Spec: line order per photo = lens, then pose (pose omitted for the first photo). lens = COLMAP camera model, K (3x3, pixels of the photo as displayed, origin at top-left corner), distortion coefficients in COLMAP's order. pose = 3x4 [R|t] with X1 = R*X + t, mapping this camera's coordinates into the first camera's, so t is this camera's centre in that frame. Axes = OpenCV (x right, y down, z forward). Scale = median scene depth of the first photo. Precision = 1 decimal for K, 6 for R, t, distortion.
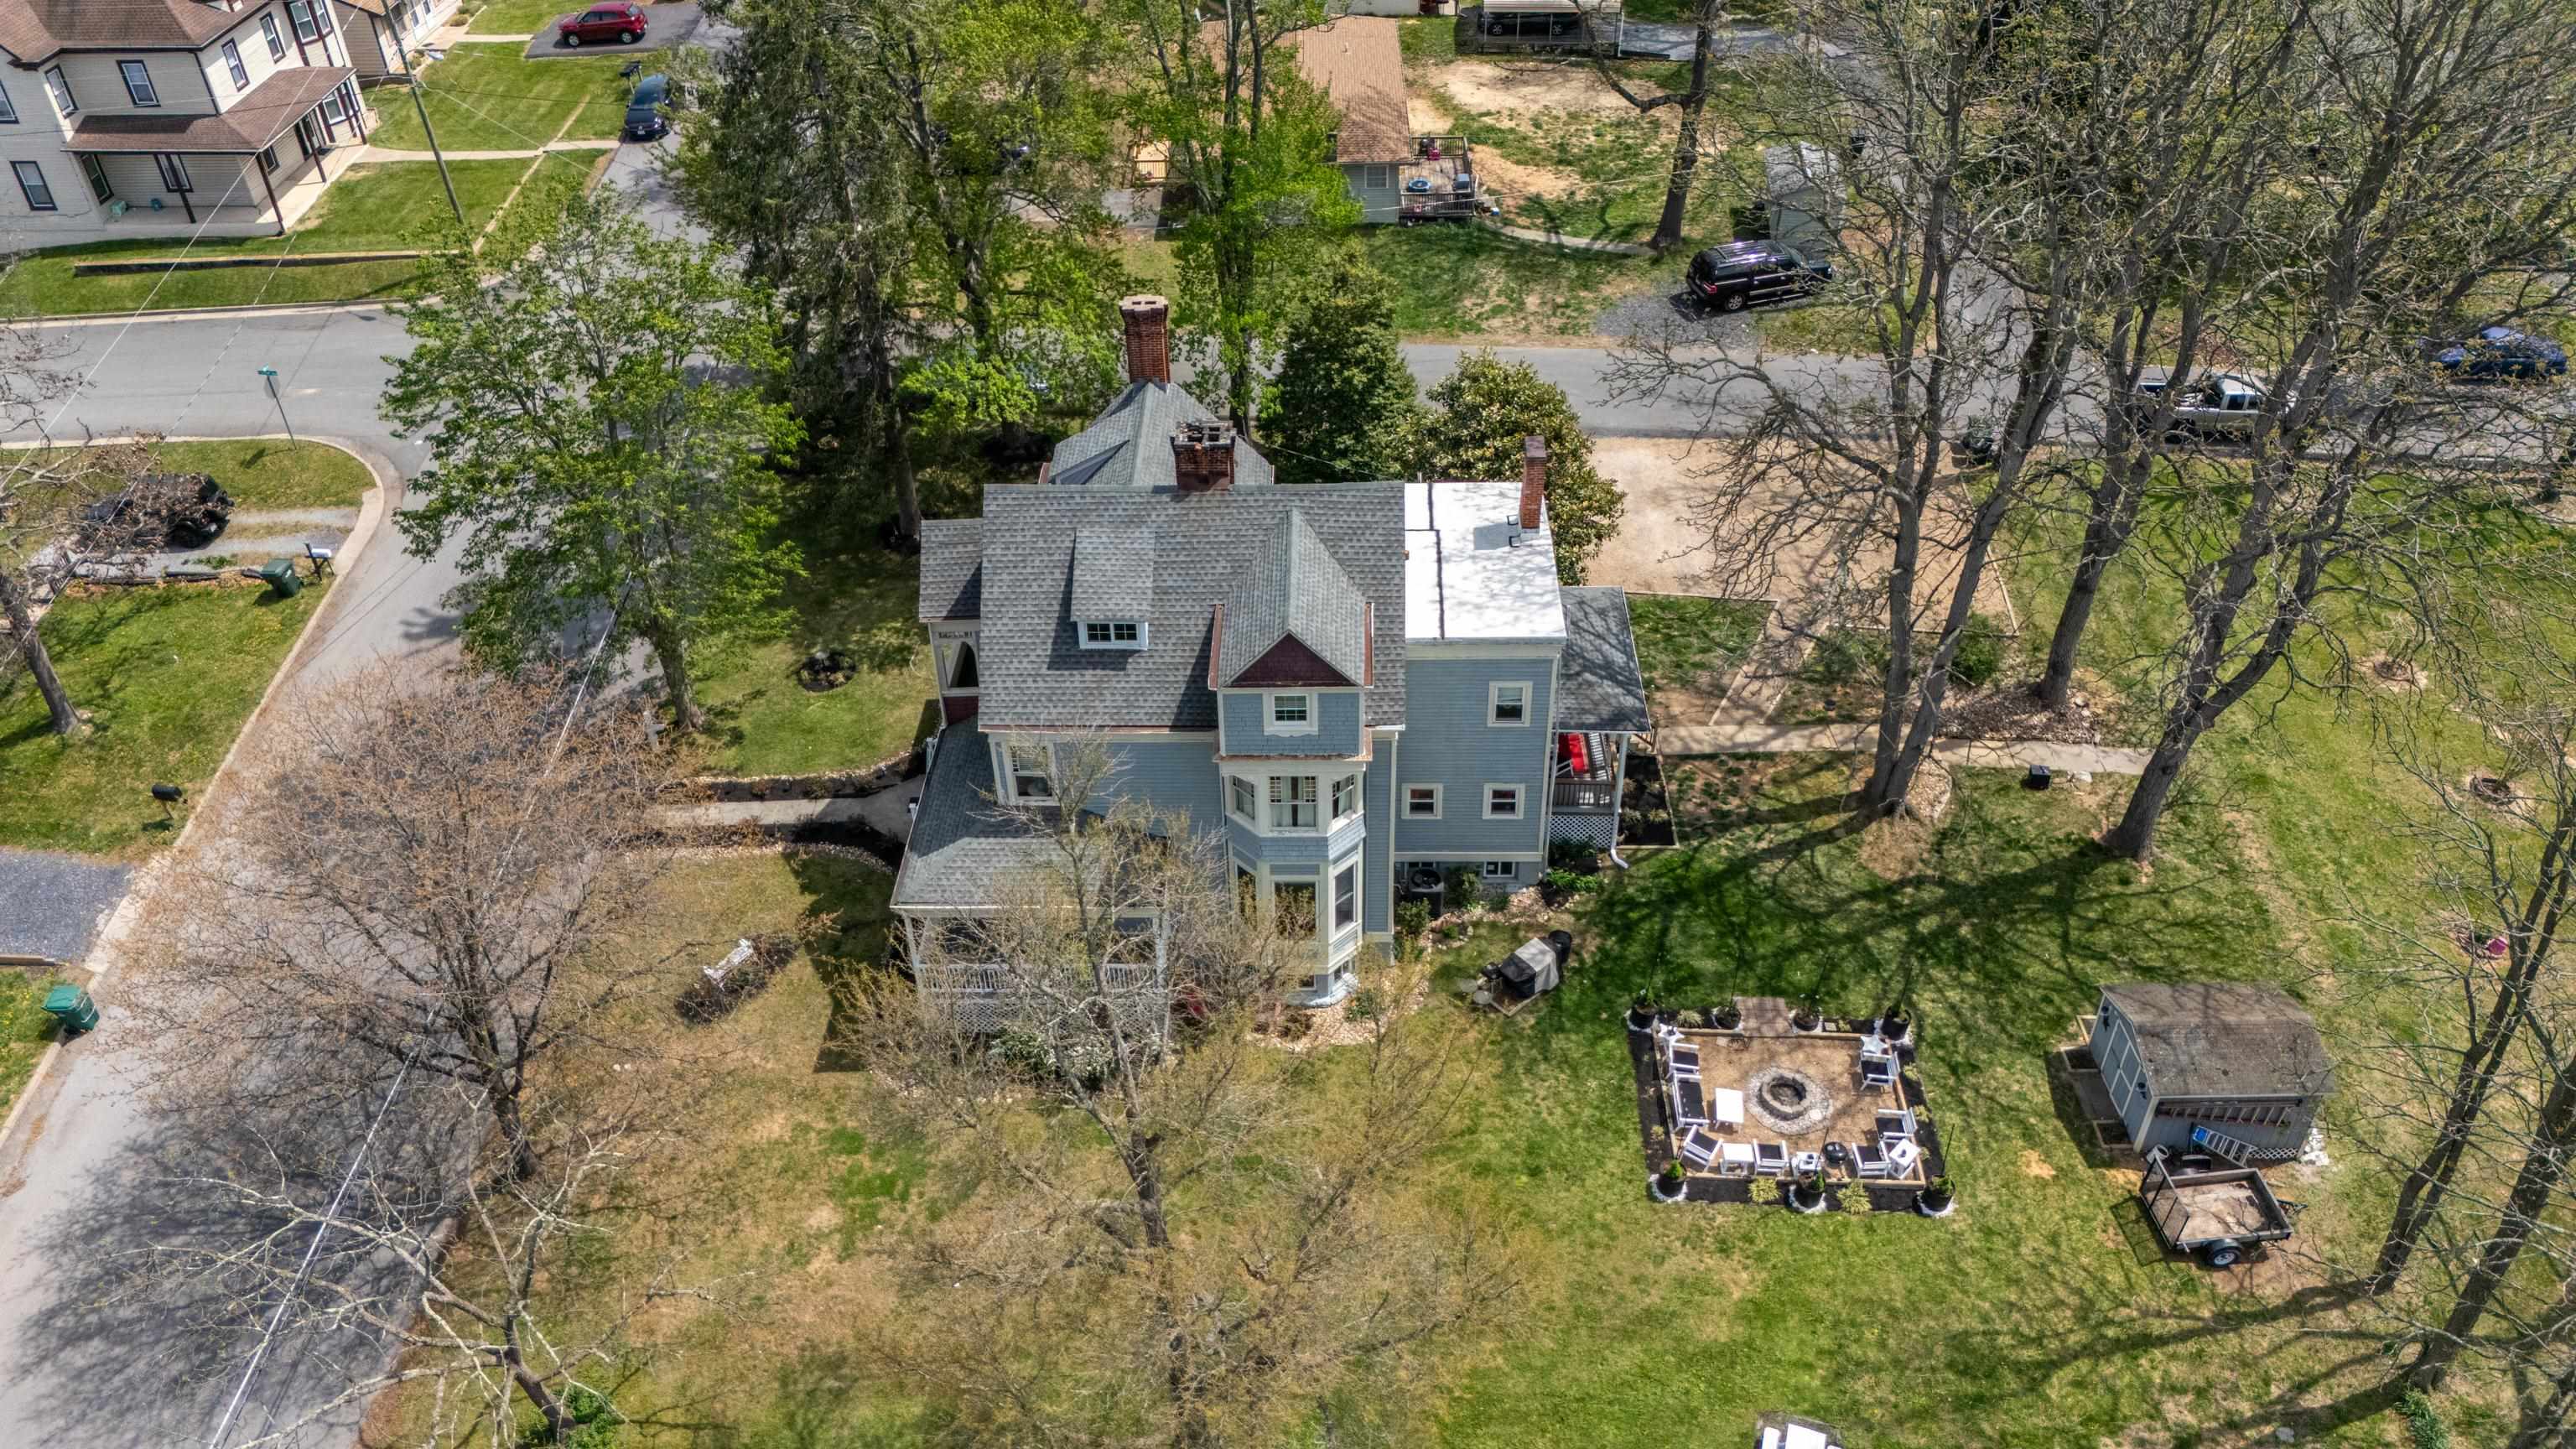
lens RADIAL K [[1917.6, 0, 1288.0], [0, 1917.6, 724.5], [0, 0, 1]] dist [0.079028, -0.067238]
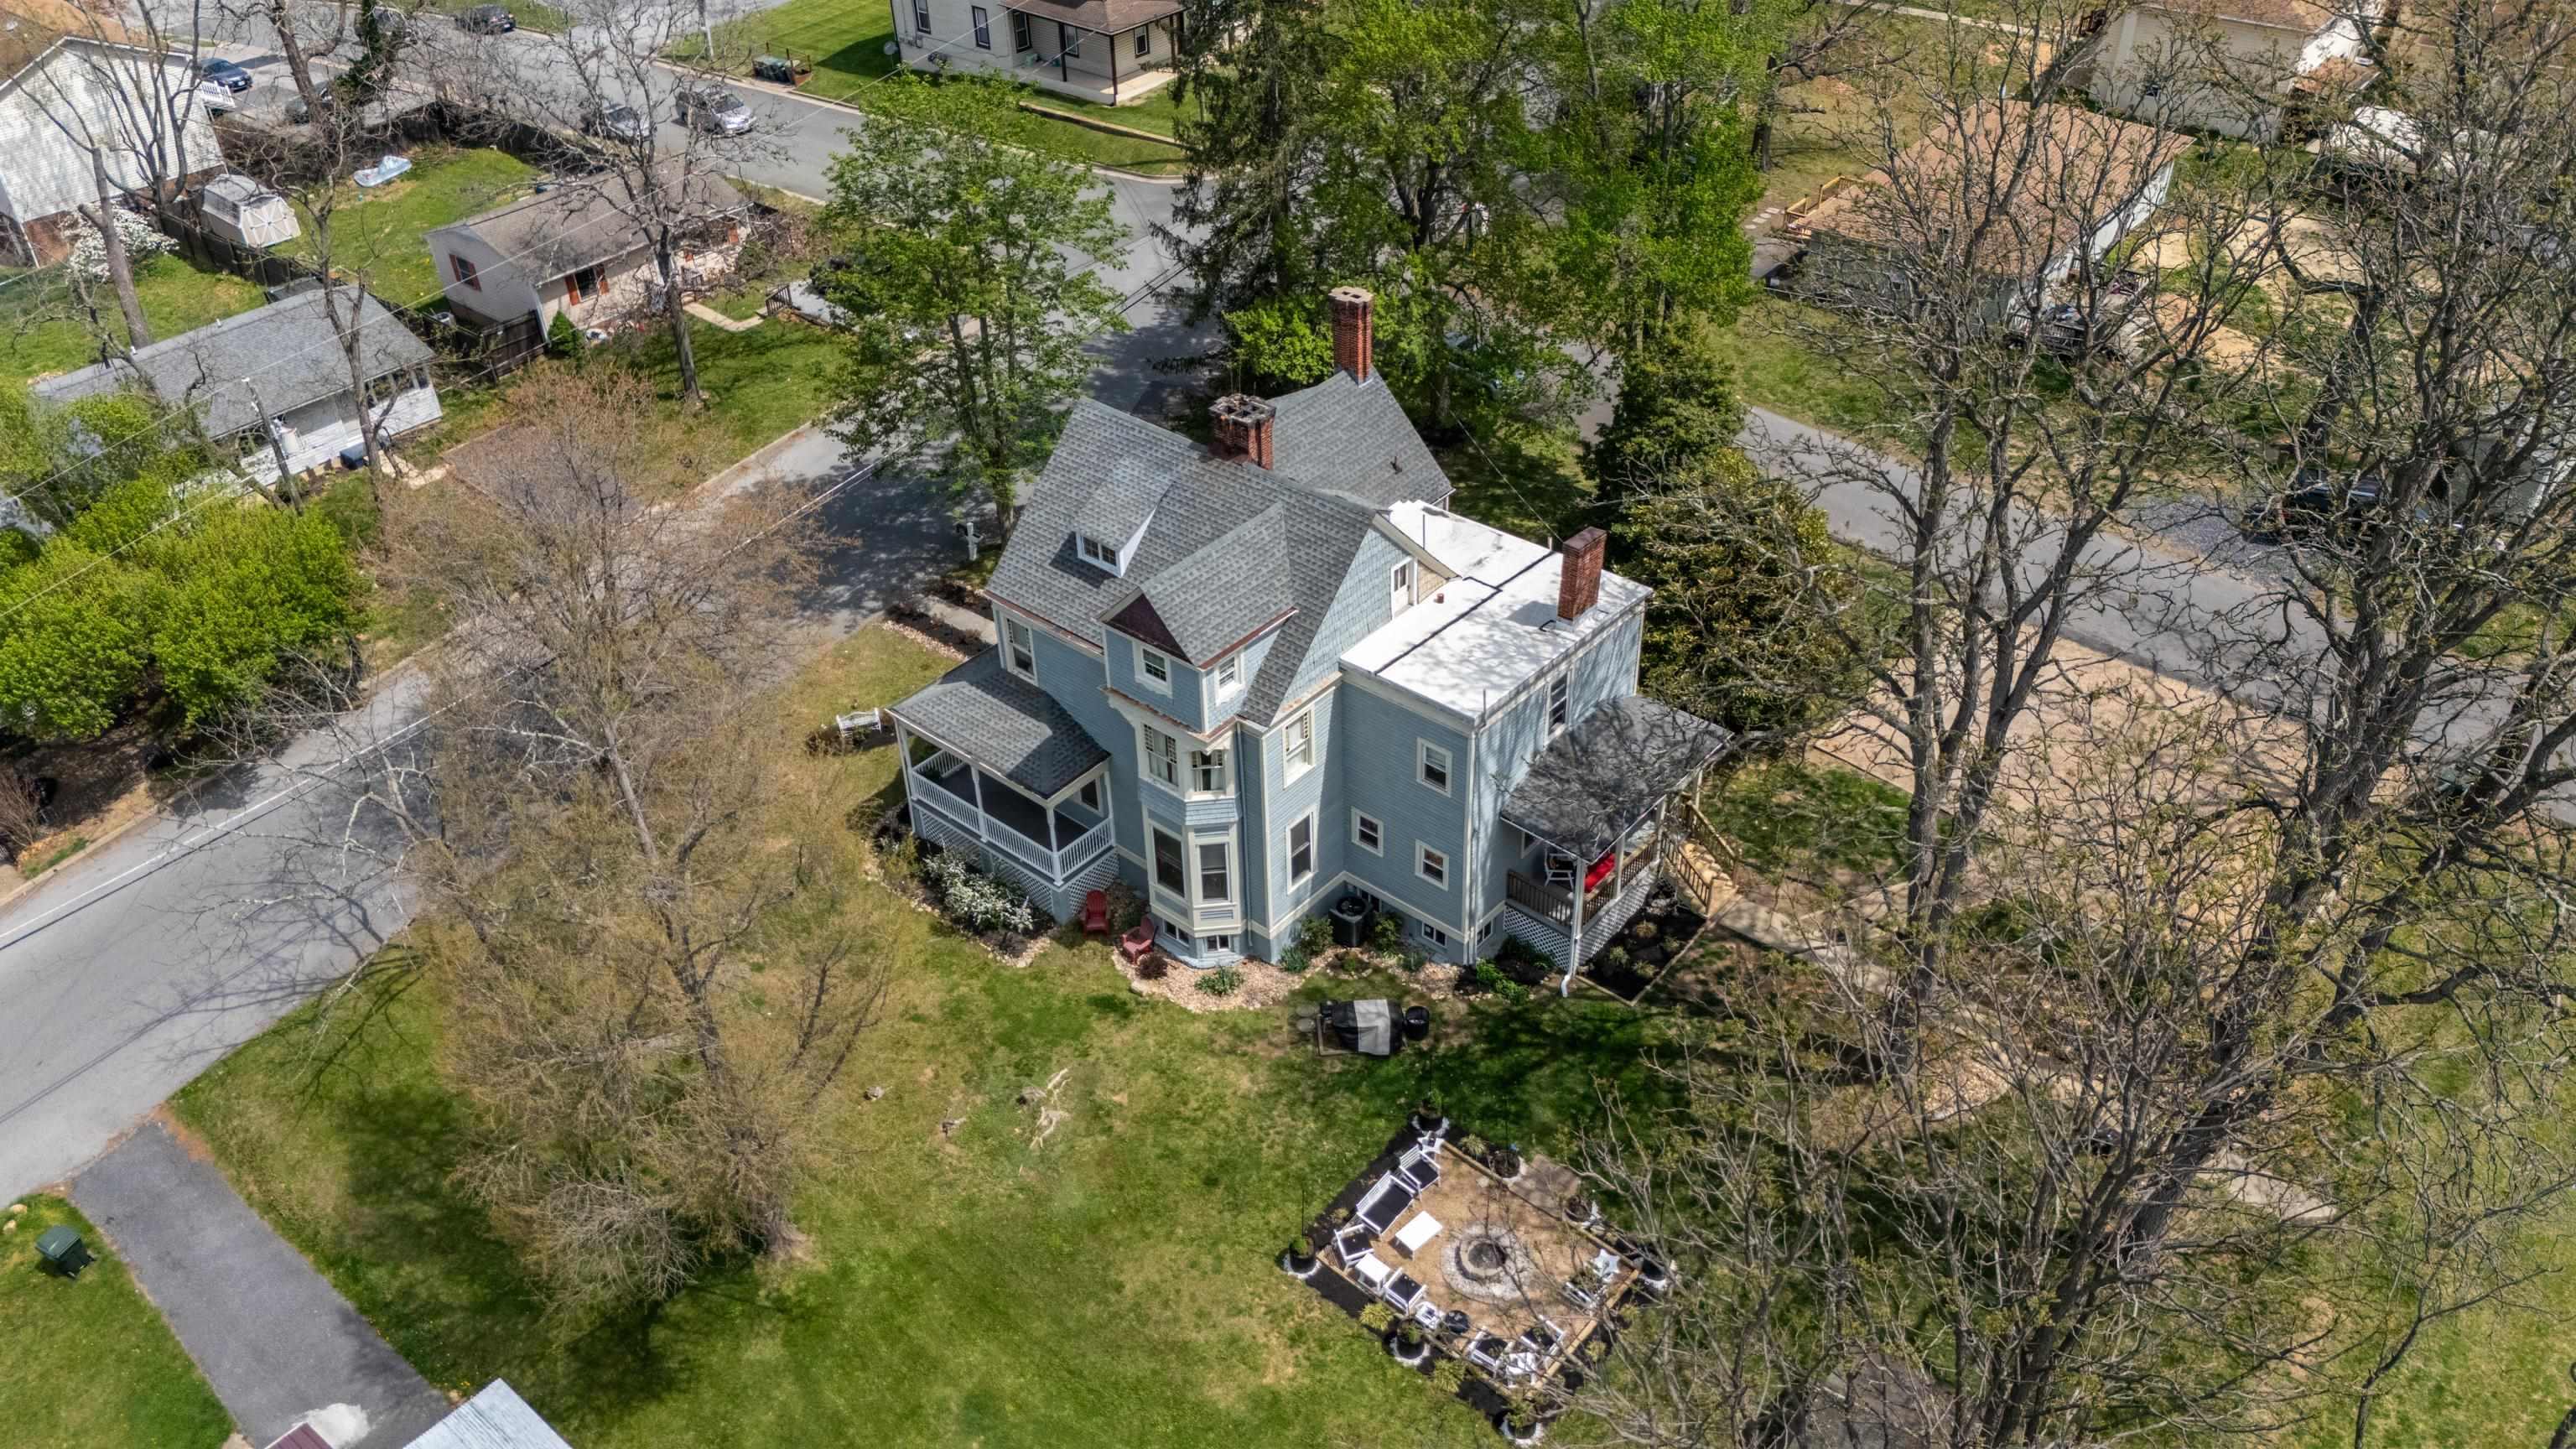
lens RADIAL K [[1917.6, 0, 1288.0], [0, 1917.6, 724.5], [0, 0, 1]] dist [0.079028, -0.067238]
pose [[0.775223, 0.375300, -0.508113, 0.550562], [-0.377950, 0.920084, 0.102954, -0.104015], [0.506146, 0.112229, 0.855115, 0.117752]]
